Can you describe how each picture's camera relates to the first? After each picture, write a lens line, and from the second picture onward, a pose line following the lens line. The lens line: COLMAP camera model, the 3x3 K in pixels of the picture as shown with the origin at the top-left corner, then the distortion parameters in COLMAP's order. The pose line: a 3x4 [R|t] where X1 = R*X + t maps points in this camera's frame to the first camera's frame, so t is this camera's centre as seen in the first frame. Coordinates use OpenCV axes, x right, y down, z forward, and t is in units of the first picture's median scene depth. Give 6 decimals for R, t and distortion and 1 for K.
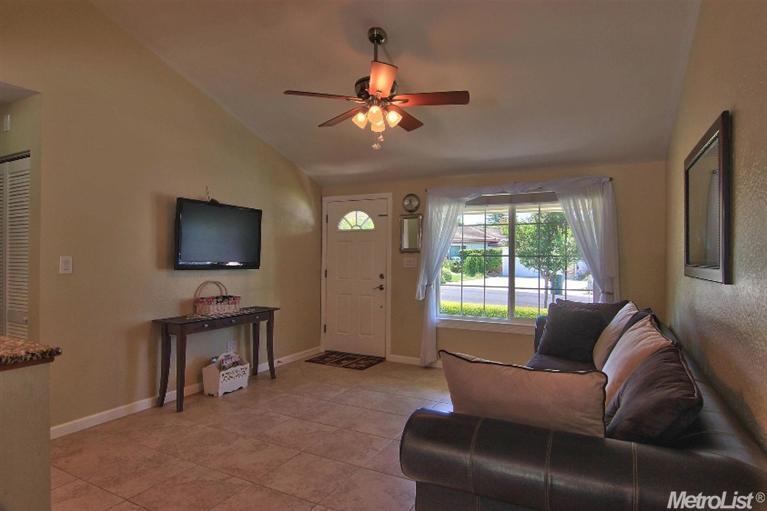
lens RADIAL K [[446.1, 0, 383.5], [0, 446.1, 255.5], [0, 0, 1]] dist [-0.002419, -0.003376]
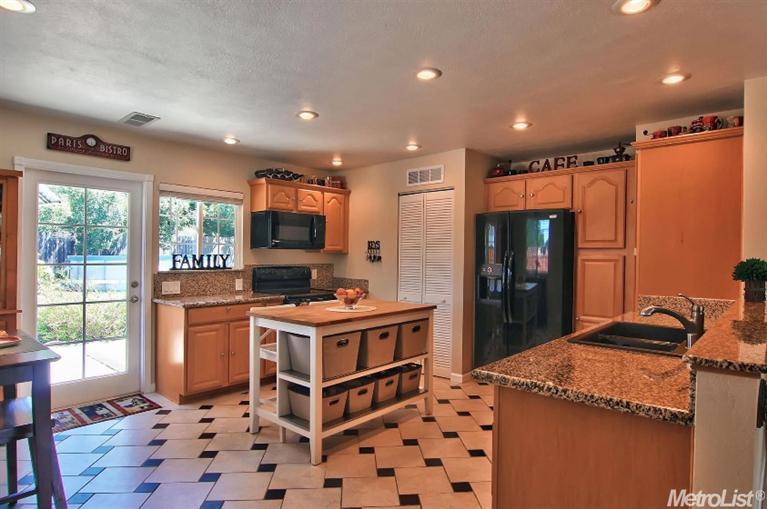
lens RADIAL K [[446.1, 0, 383.5], [0, 446.1, 254.5], [0, 0, 1]] dist [-0.002419, -0.003376]
pose [[-0.249367, -0.007911, -0.968377, 0.086528], [-0.002336, 0.999969, -0.007567, 0.002898], [0.968406, 0.000375, -0.249378, 0.175602]]
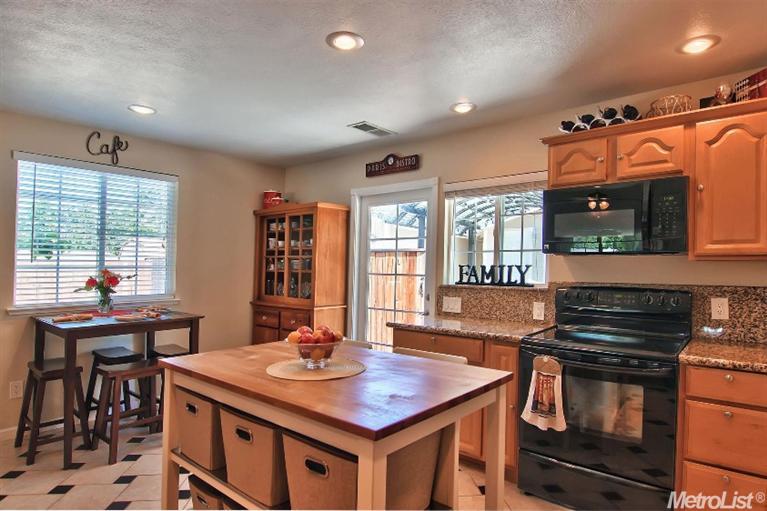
lens RADIAL K [[446.1, 0, 383.5], [0, 446.1, 255.5], [0, 0, 1]] dist [-0.002419, -0.003376]
pose [[-0.976816, -0.003336, 0.214053, -0.865504], [-0.008585, 0.999685, -0.023600, -0.001507], [-0.213907, -0.024891, -0.976537, 0.330323]]
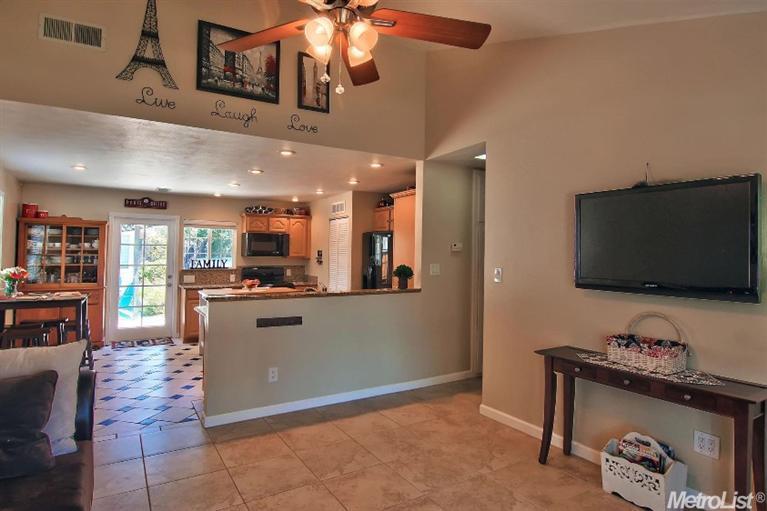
lens RADIAL K [[434.0, 0, 374.4], [0, 434.0, 253.1], [0, 0, 1]] dist [-0.018561, -0.000819]
pose [[-0.523399, -0.011107, -0.852015, 0.324802], [-0.003143, 0.999933, -0.011104, -0.014858], [0.852082, -0.003134, -0.523399, 1.027043]]
